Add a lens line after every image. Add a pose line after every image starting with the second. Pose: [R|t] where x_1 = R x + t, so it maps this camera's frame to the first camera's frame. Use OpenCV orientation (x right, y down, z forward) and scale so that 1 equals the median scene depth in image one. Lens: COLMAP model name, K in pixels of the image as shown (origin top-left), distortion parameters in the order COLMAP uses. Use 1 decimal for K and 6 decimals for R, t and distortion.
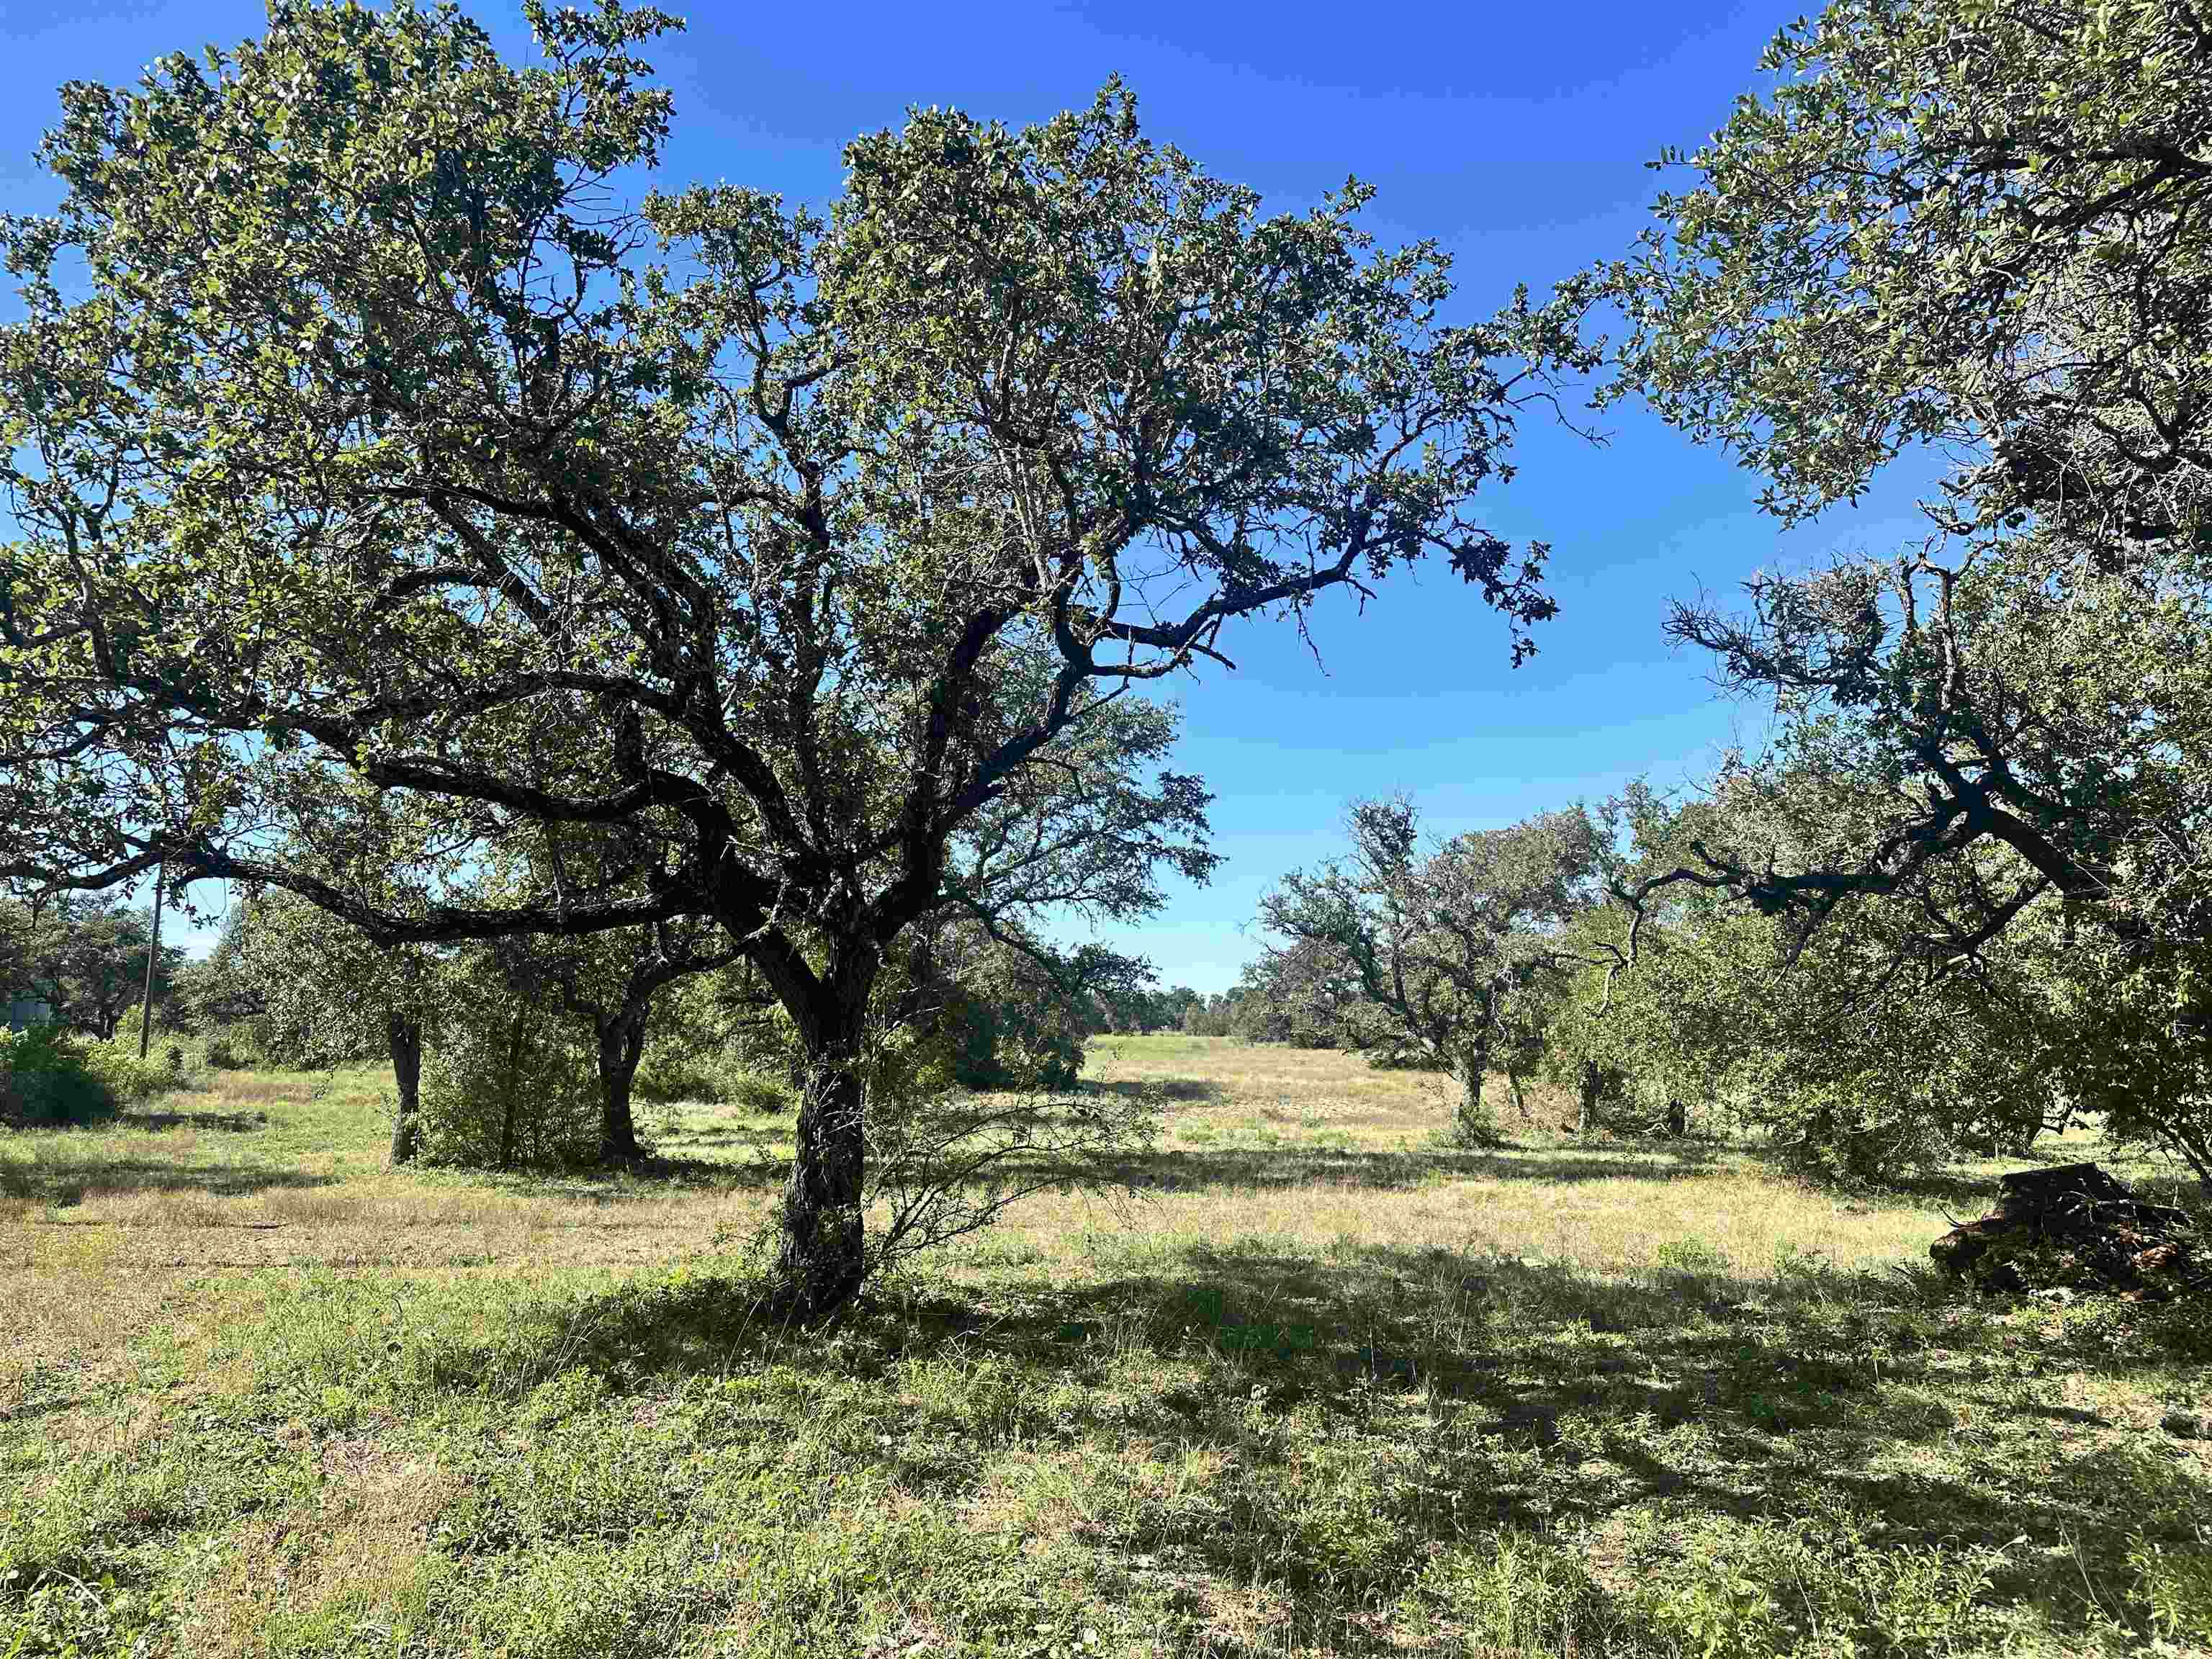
lens RADIAL K [[1570.4, 0, 1106.0], [0, 1570.4, 829.5], [0, 0, 1]] dist [0.060057, -0.081419]
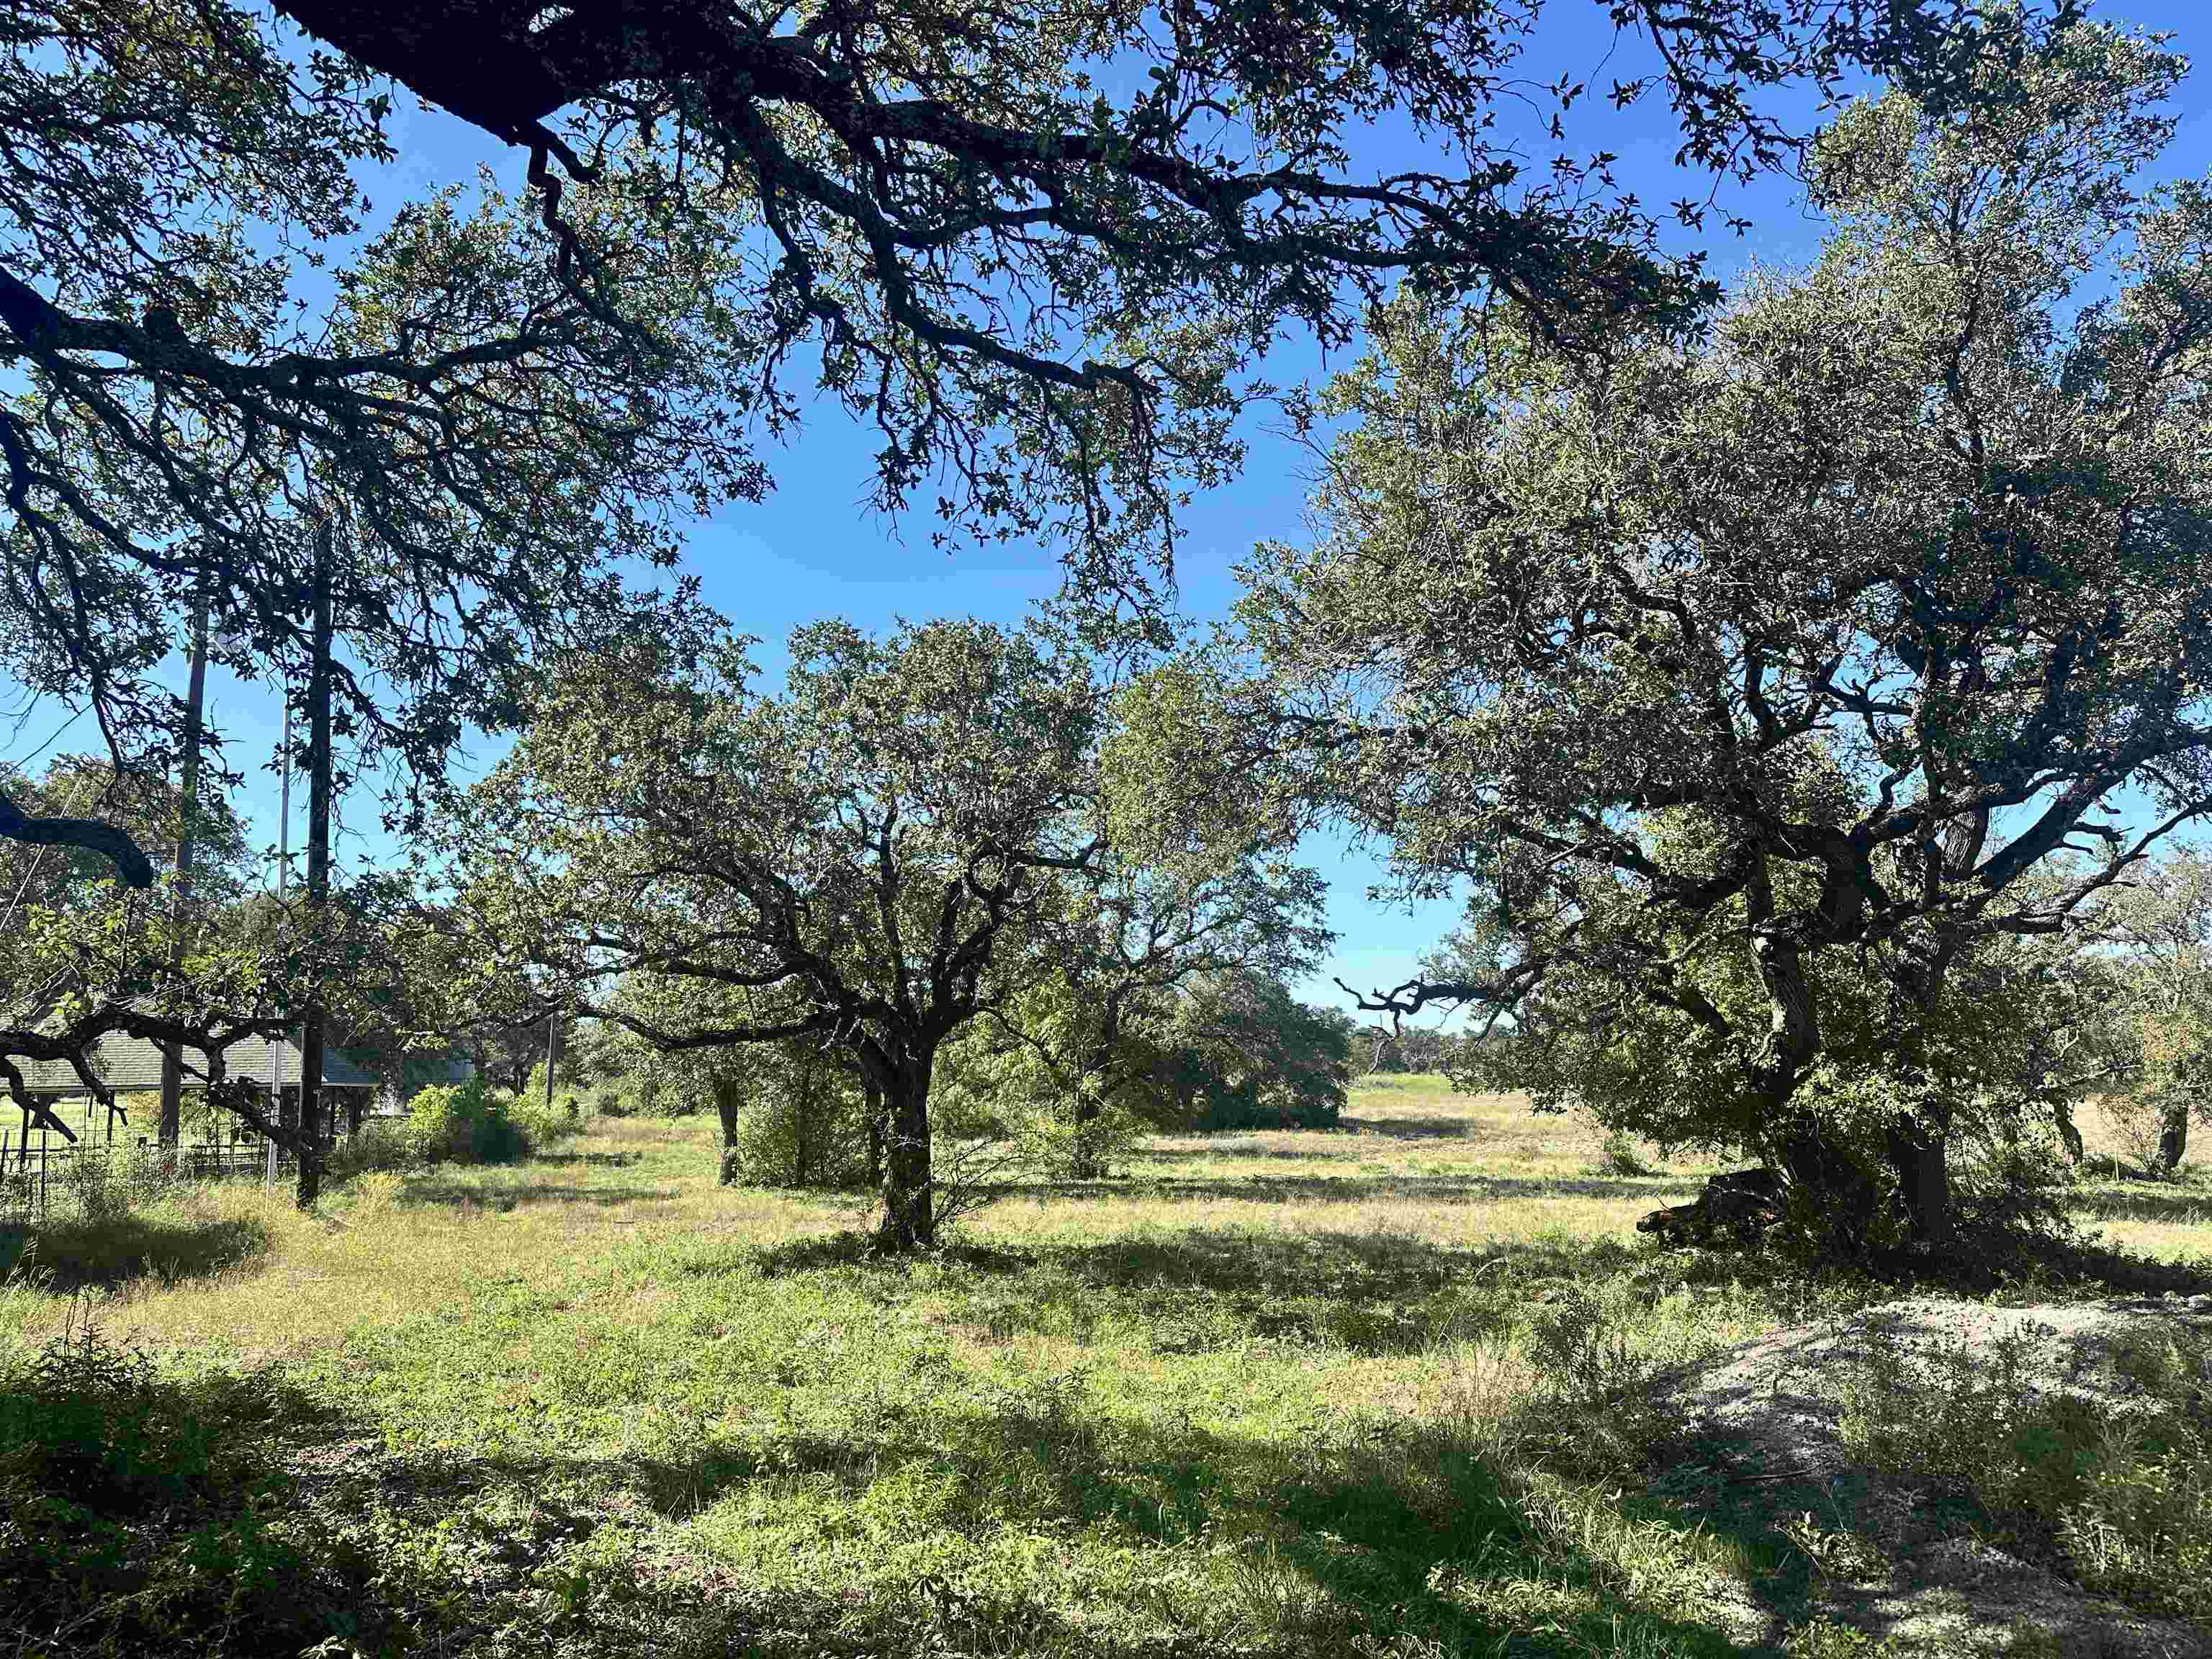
lens RADIAL K [[1555.7, 0, 1106.0], [0, 1555.7, 829.5], [0, 0, 1]] dist [0.126031, -0.159979]
pose [[0.978811, -0.047784, -0.199113, 0.110321], [0.042705, 0.998645, -0.029729, -0.027173], [0.200264, 0.020596, 0.979526, -0.184164]]
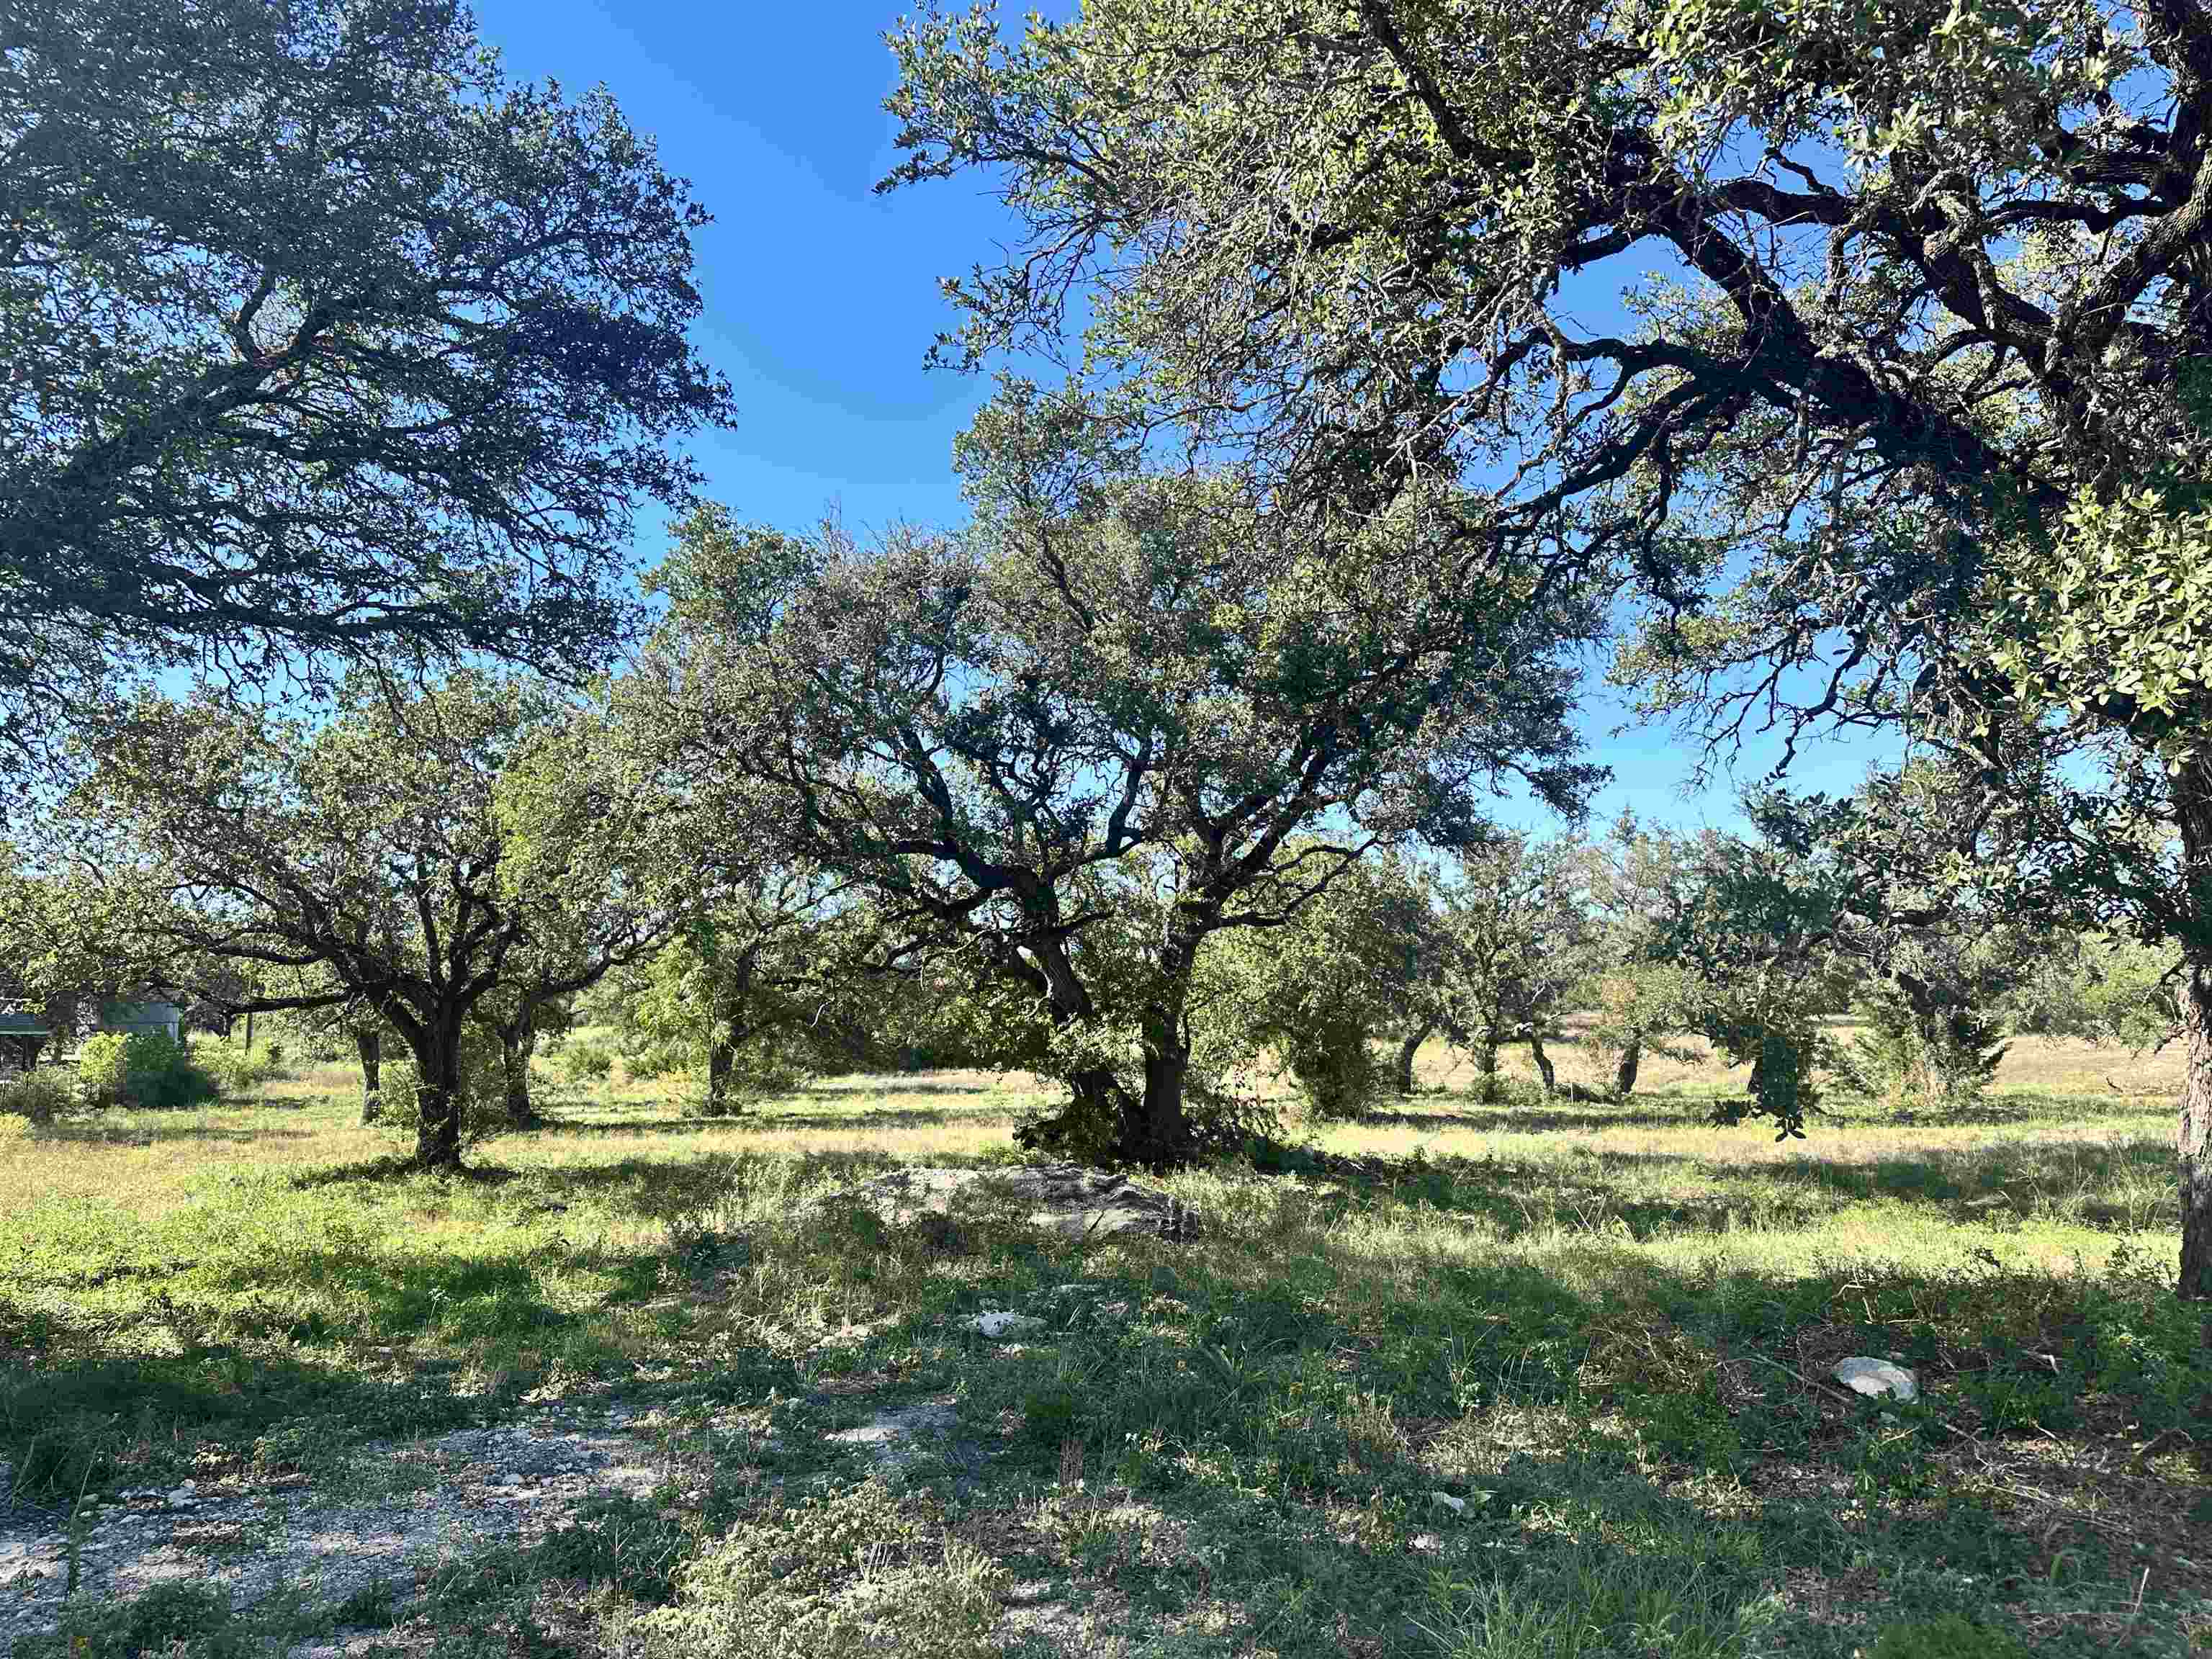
lens RADIAL K [[1555.7, 0, 1106.0], [0, 1555.7, 829.5], [0, 0, 1]] dist [0.126031, -0.159979]
pose [[0.997822, -0.025695, -0.060746, 0.247954], [0.026588, 0.999549, 0.013937, -0.050559], [0.060361, -0.015521, 0.998056, -0.324849]]
